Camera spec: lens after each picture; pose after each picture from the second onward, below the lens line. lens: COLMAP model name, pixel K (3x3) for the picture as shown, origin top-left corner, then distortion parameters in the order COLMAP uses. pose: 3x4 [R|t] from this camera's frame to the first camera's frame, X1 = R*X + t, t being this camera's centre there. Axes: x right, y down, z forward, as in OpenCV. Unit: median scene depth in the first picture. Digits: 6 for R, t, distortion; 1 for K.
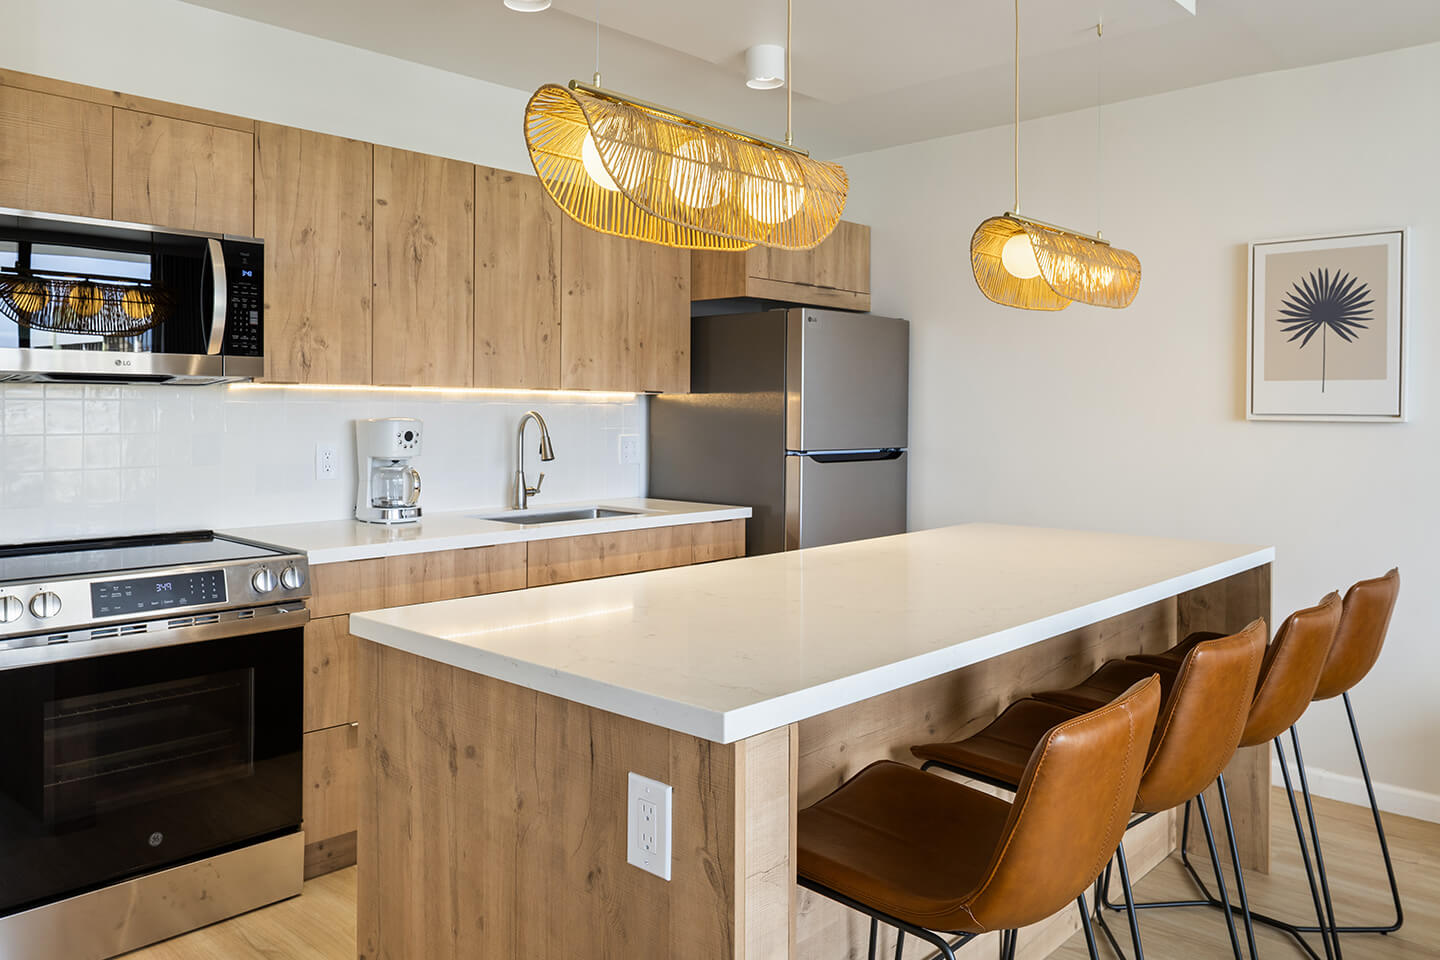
lens RADIAL K [[1114.8, 0, 715.0], [0, 1114.8, 404.6], [0, 0, 1]] dist [-0.002819, 0.002854]
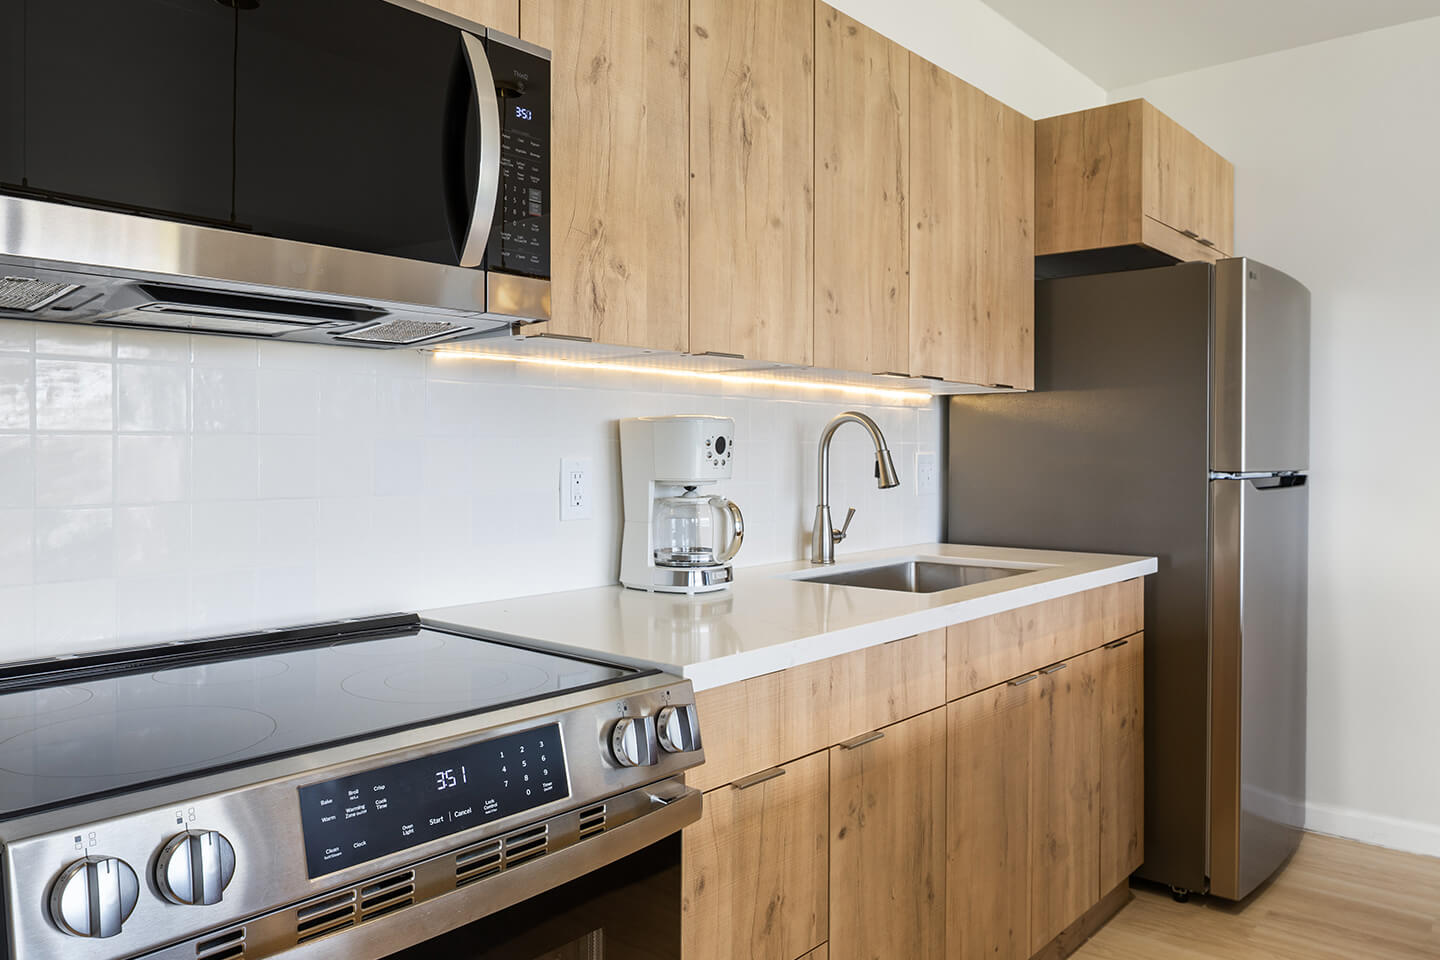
lens RADIAL K [[1057.3, 0, 719.4], [0, 1057.3, 446.0], [0, 0, 1]] dist [-0.006212, -0.000463]
pose [[0.998421, -0.002520, 0.056115, -0.306347], [0.002577, 0.999996, -0.000951, 0.029208], [-0.056112, 0.001094, 0.998424, 0.440115]]
